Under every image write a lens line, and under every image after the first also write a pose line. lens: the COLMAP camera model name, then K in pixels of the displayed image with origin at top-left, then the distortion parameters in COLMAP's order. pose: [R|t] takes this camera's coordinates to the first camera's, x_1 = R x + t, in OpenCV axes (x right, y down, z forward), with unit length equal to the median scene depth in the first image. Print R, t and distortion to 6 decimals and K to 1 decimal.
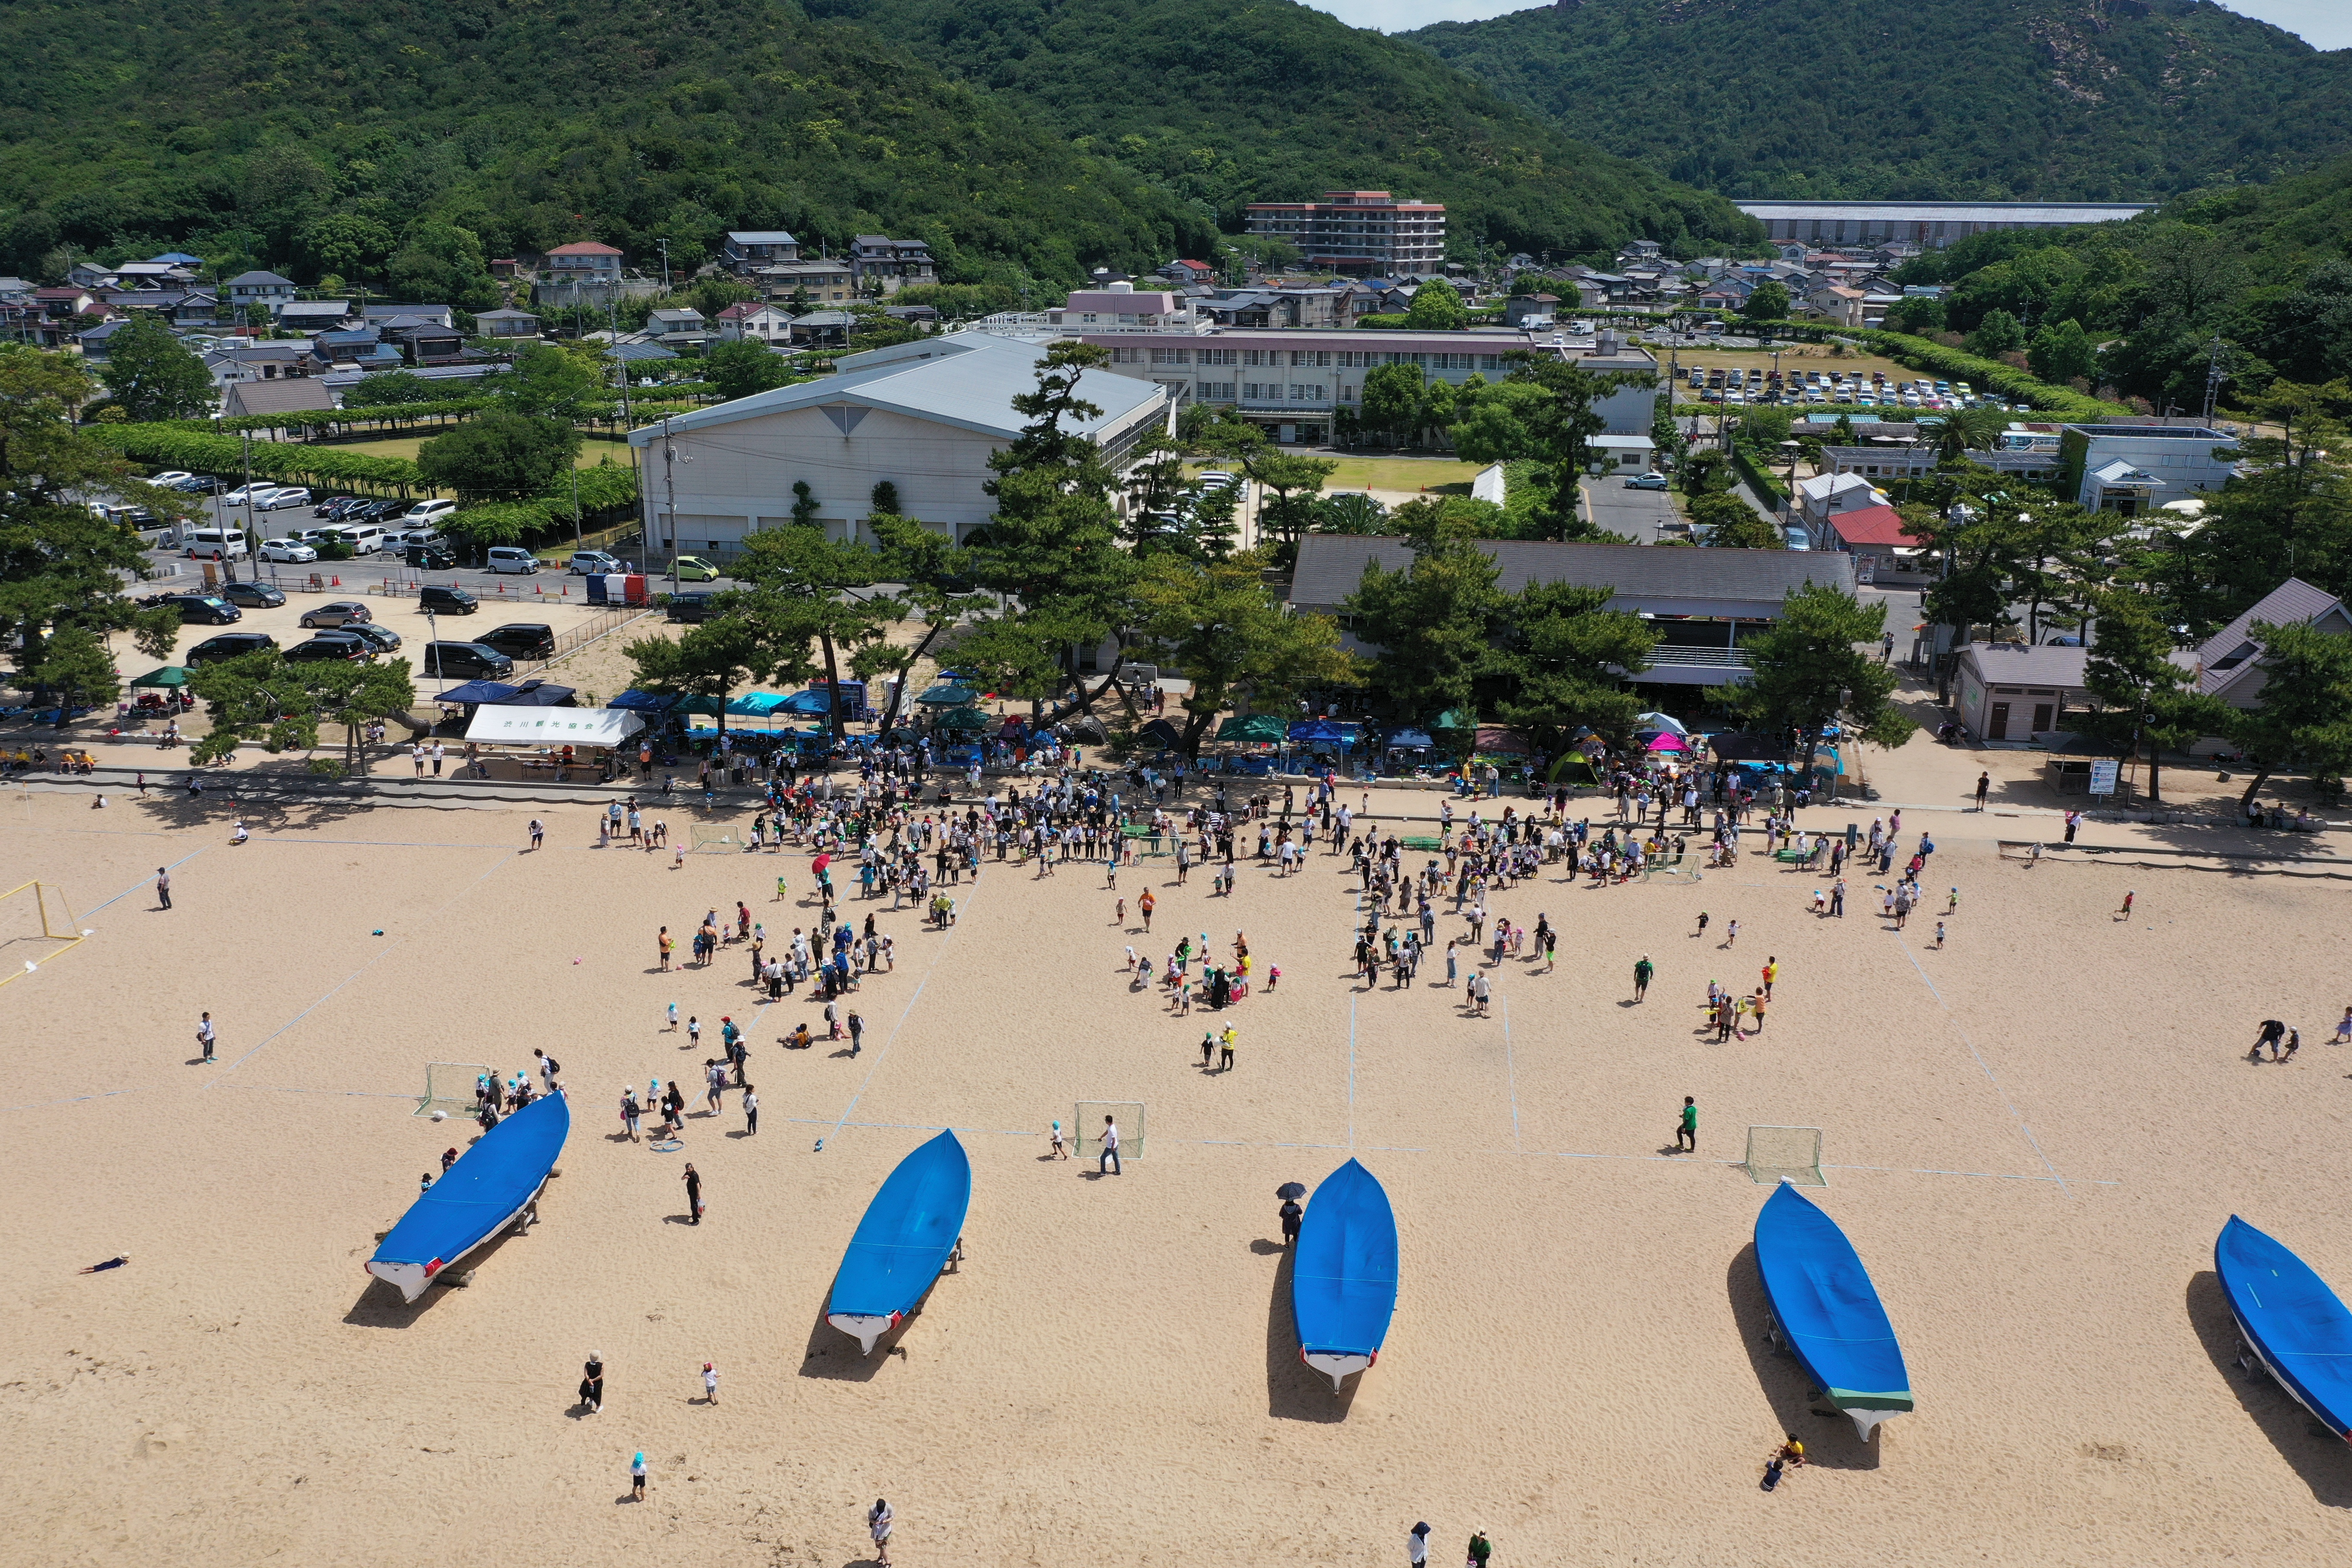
lens RADIAL K [[1840.5, 0, 1167.1], [0, 1840.5, 779.8], [0, 0, 1]] dist [-0.010301, -0.003612]
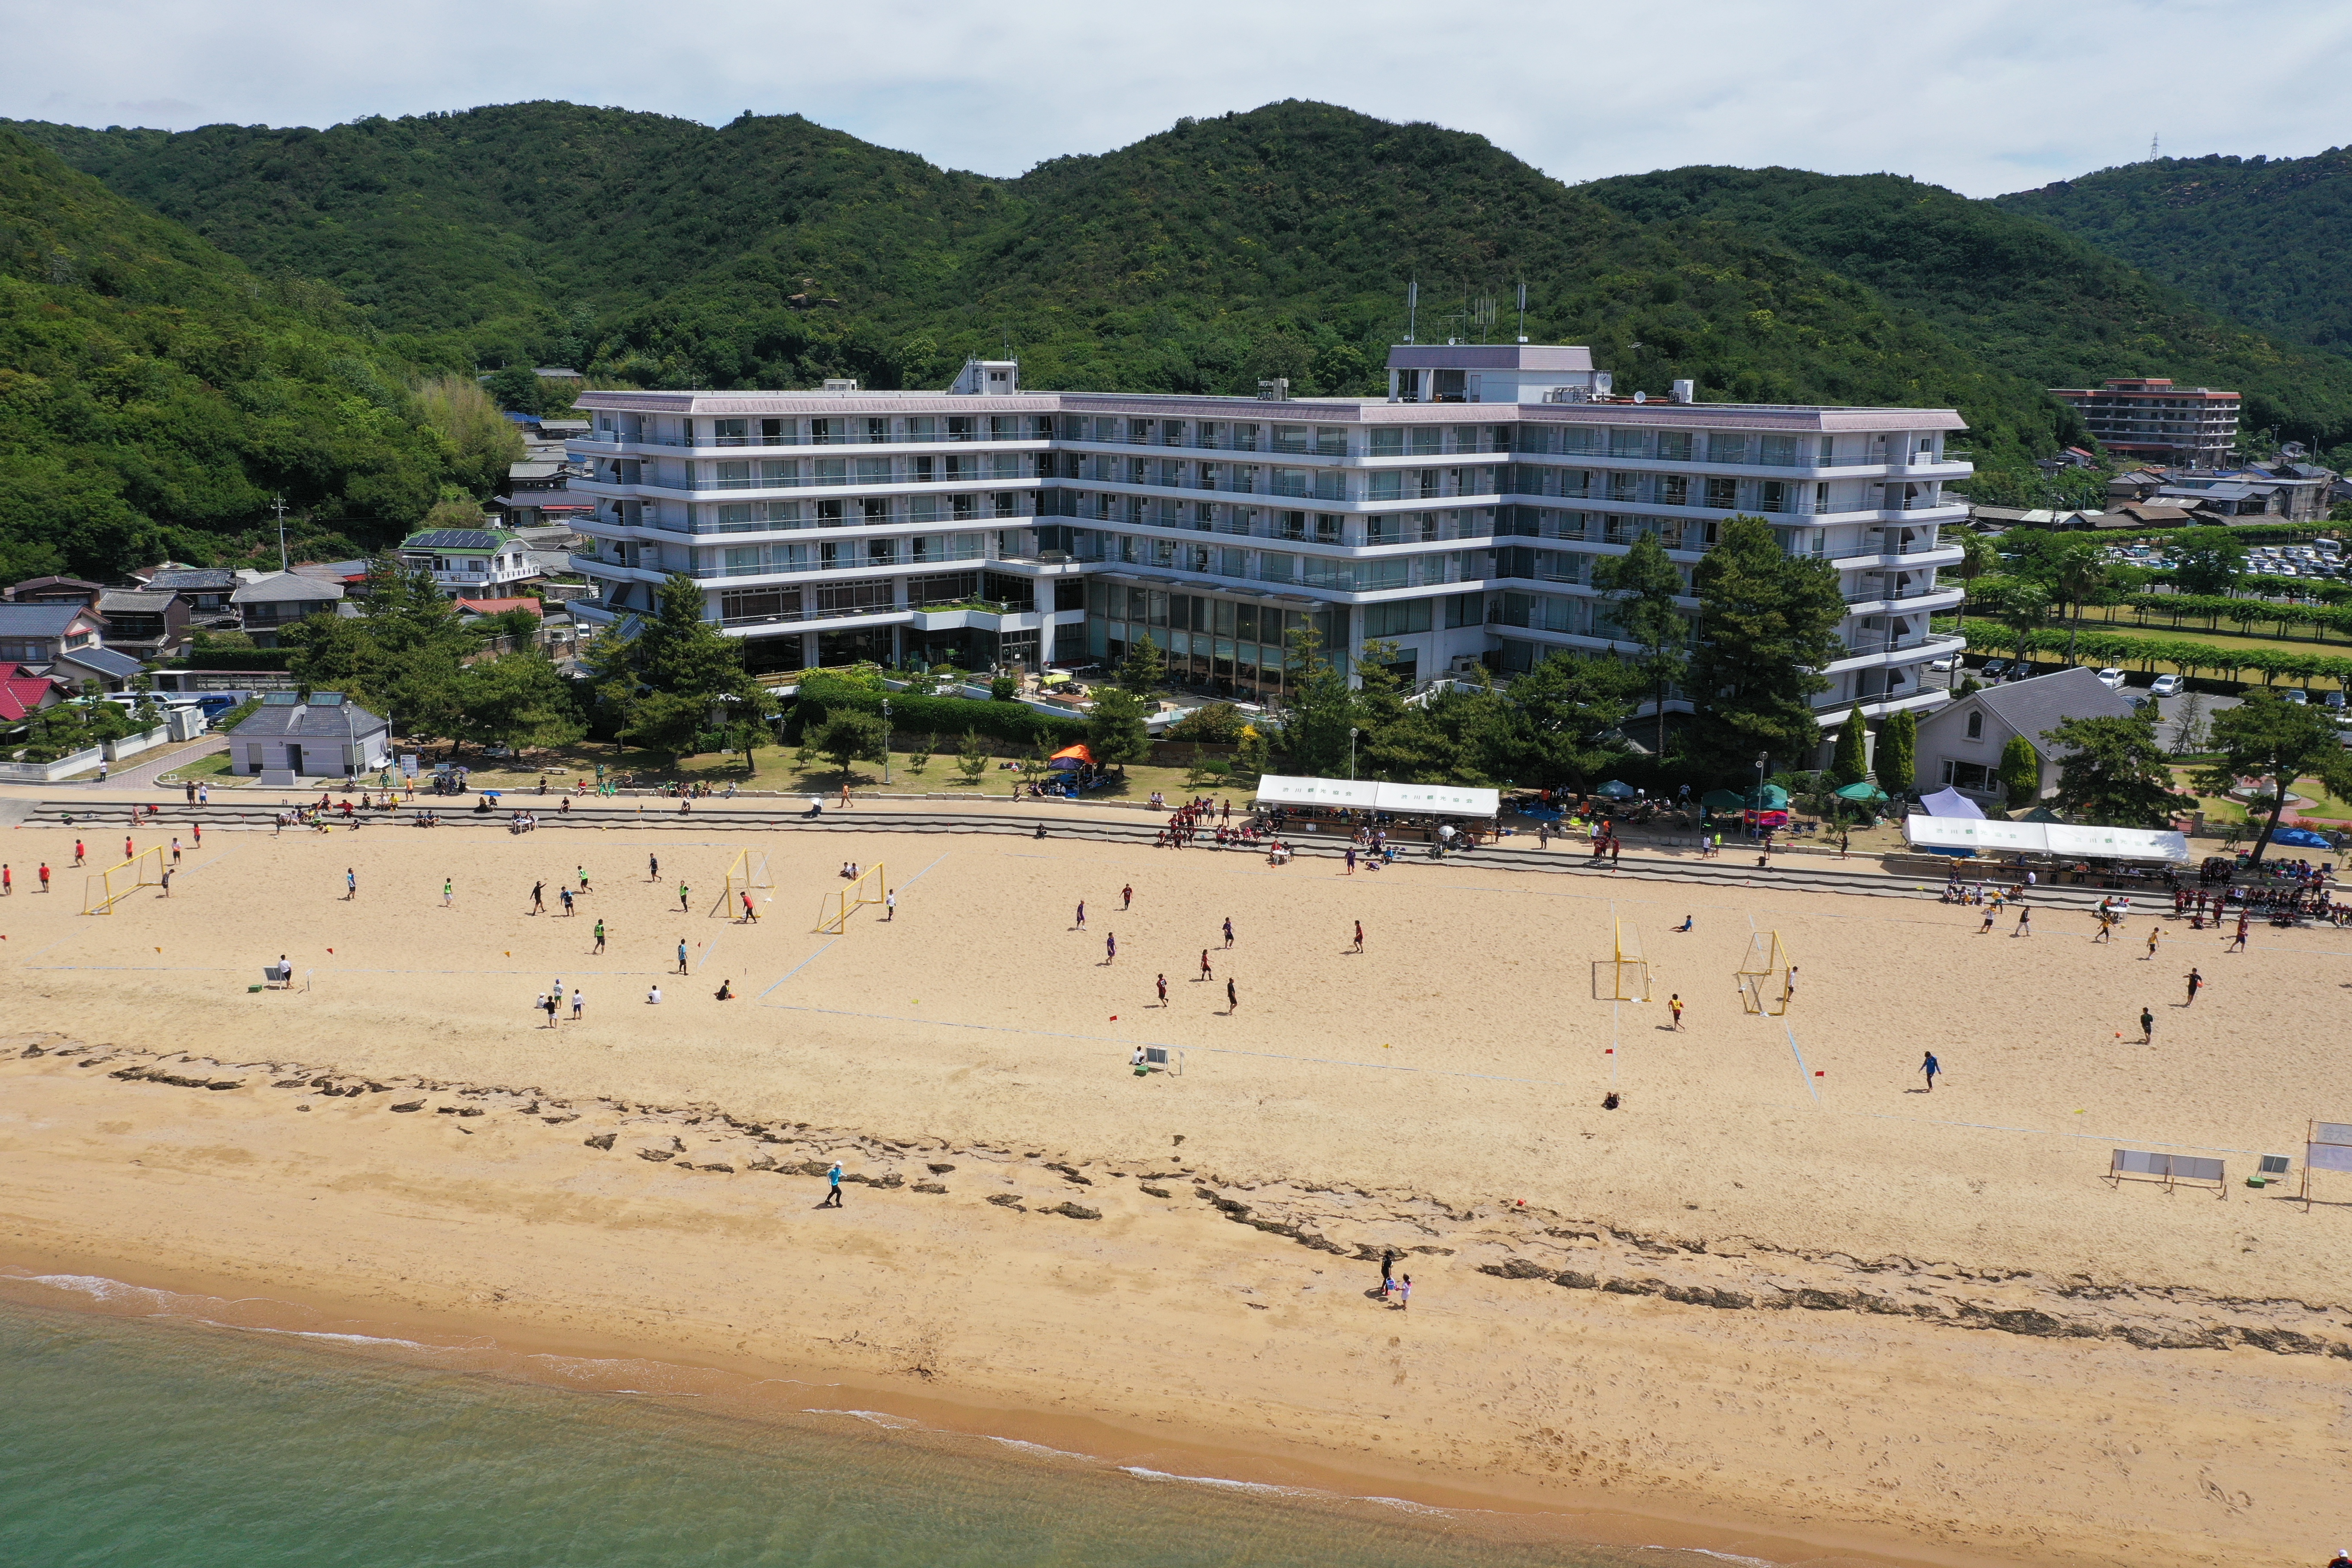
lens RADIAL K [[1840.5, 0, 1175.8], [0, 1840.5, 782.3], [0, 0, 1]] dist [-0.010301, -0.003612]
pose [[0.990794, 0.035023, -0.130768, -0.400303], [-0.046100, 0.995511, -0.082663, 0.005999], [0.127285, 0.087930, 0.987961, -0.042373]]
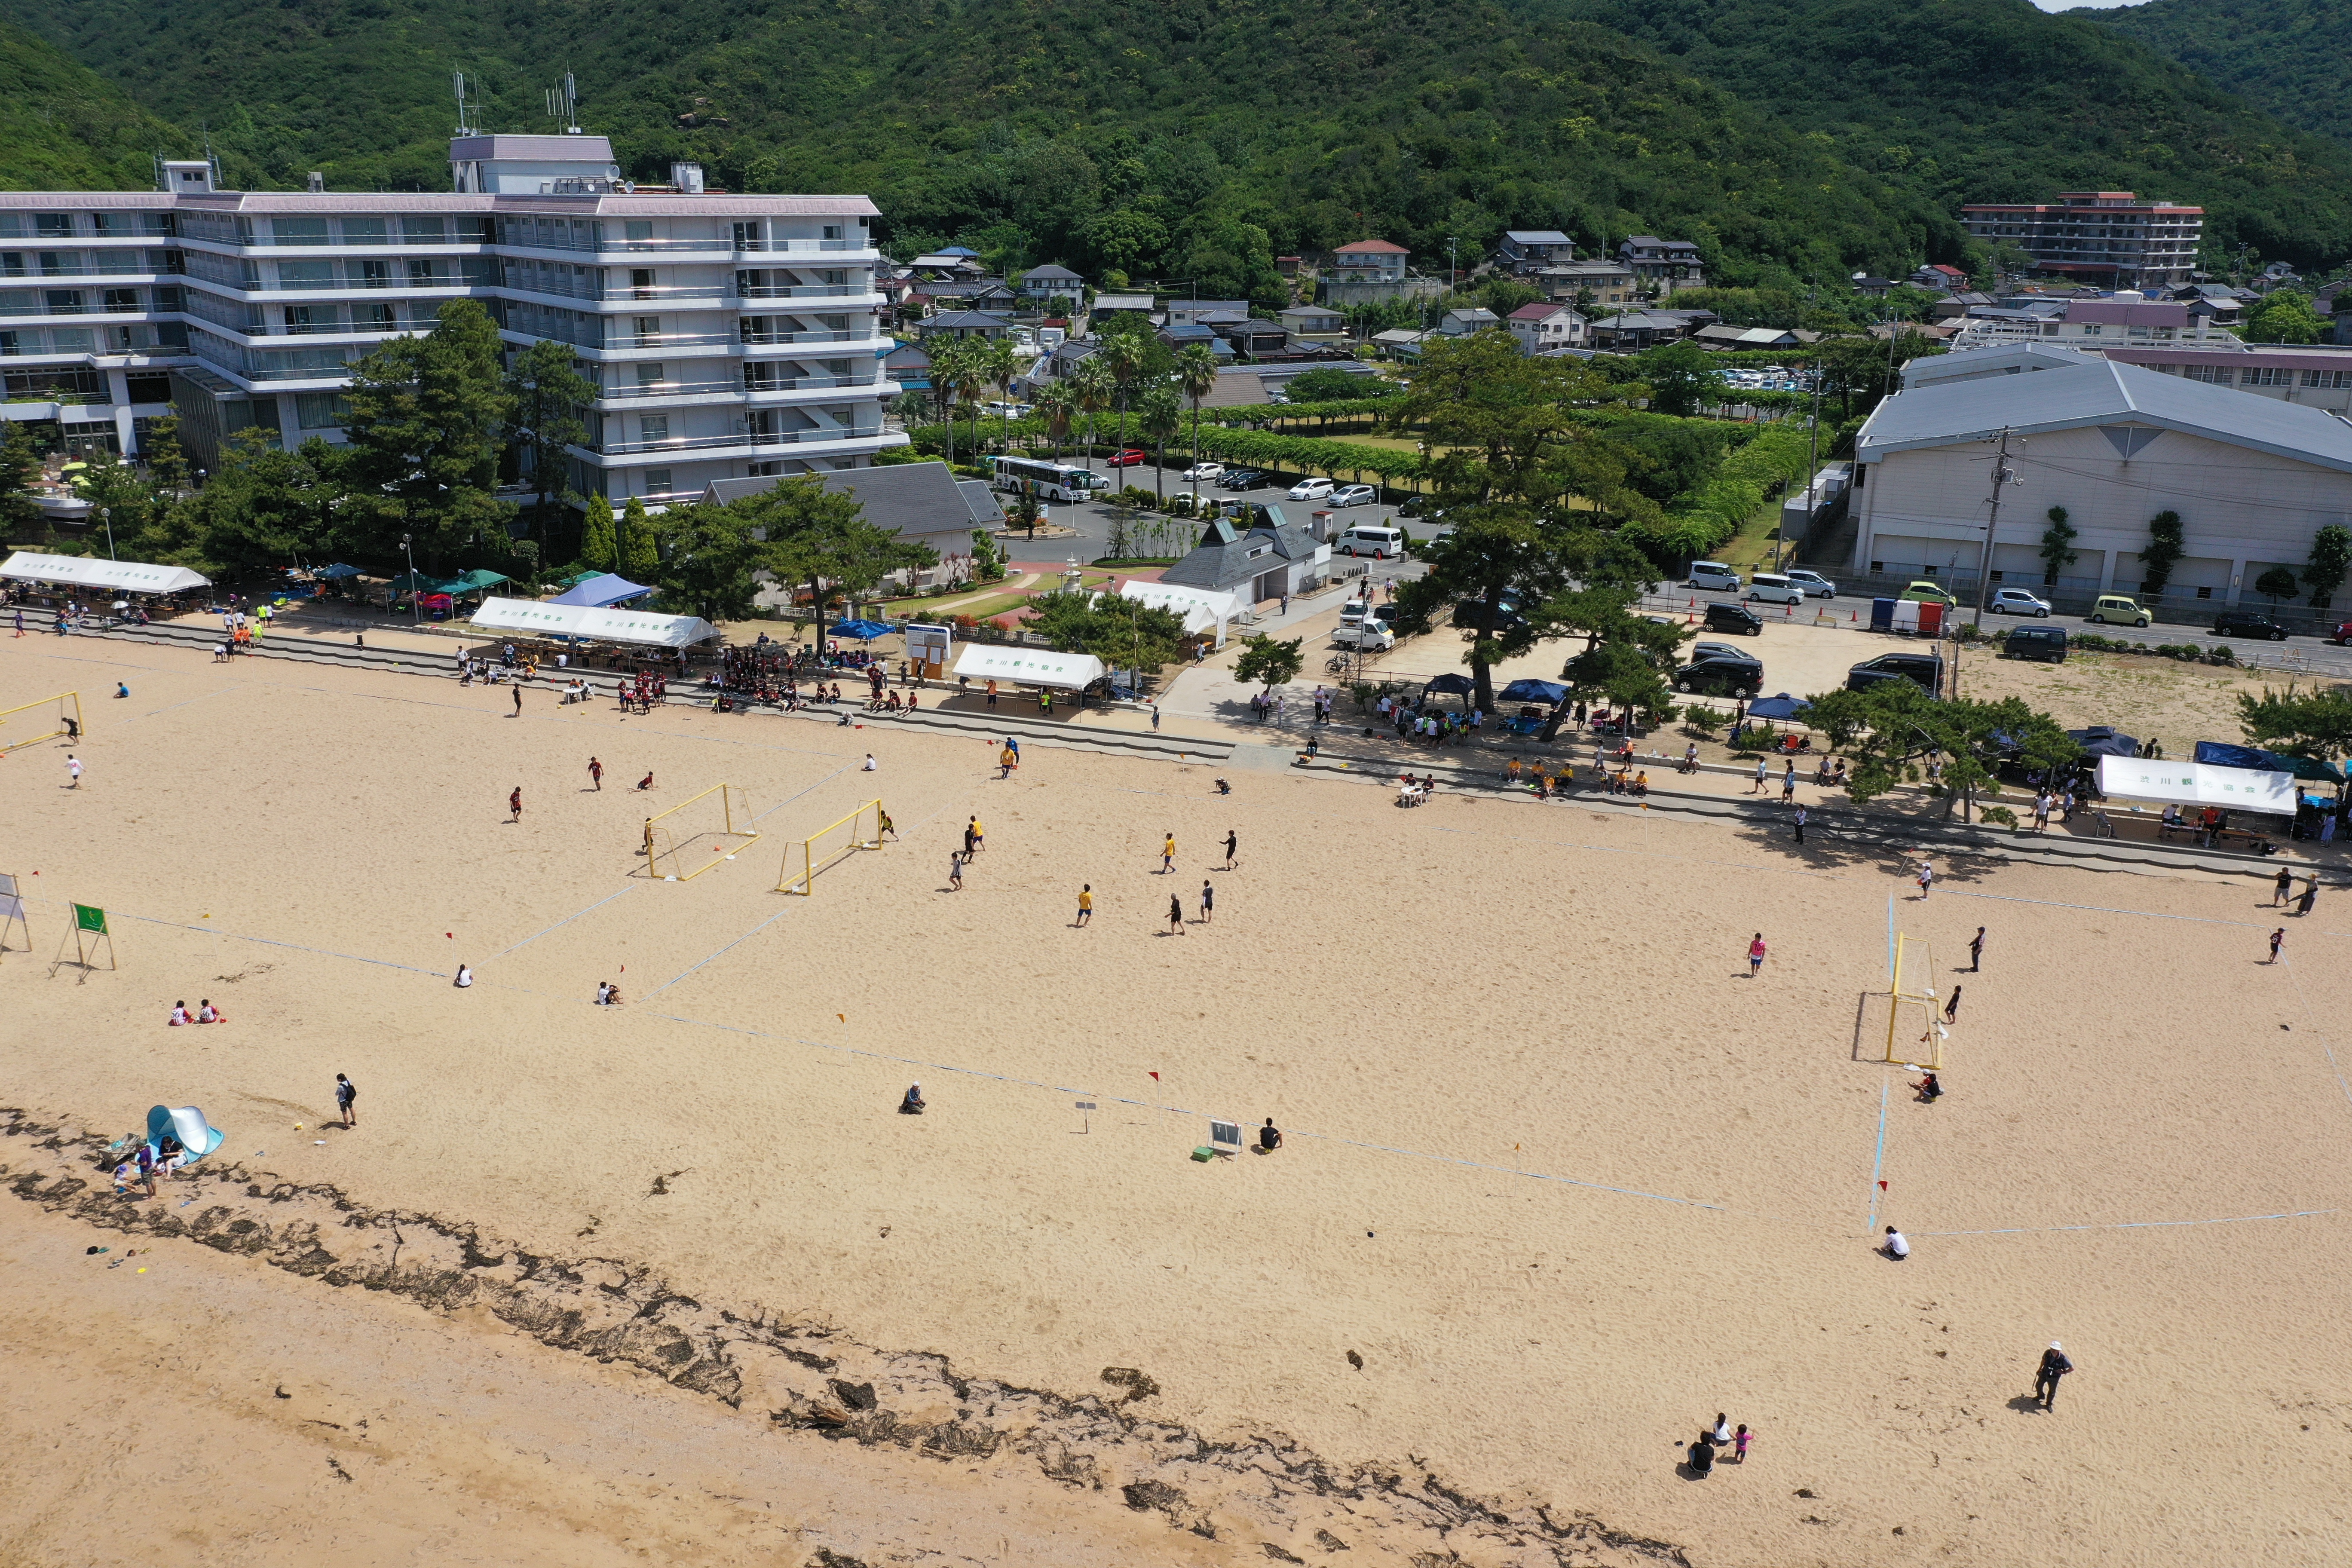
lens RADIAL K [[1840.5, 0, 1169.9], [0, 1840.5, 782.9], [0, 0, 1]] dist [-0.010301, -0.003612]
pose [[0.966835, 0.078123, -0.243160, -0.142830], [-0.077711, 0.996912, 0.011304, -0.000421], [0.243292, 0.007967, 0.969920, 0.002747]]
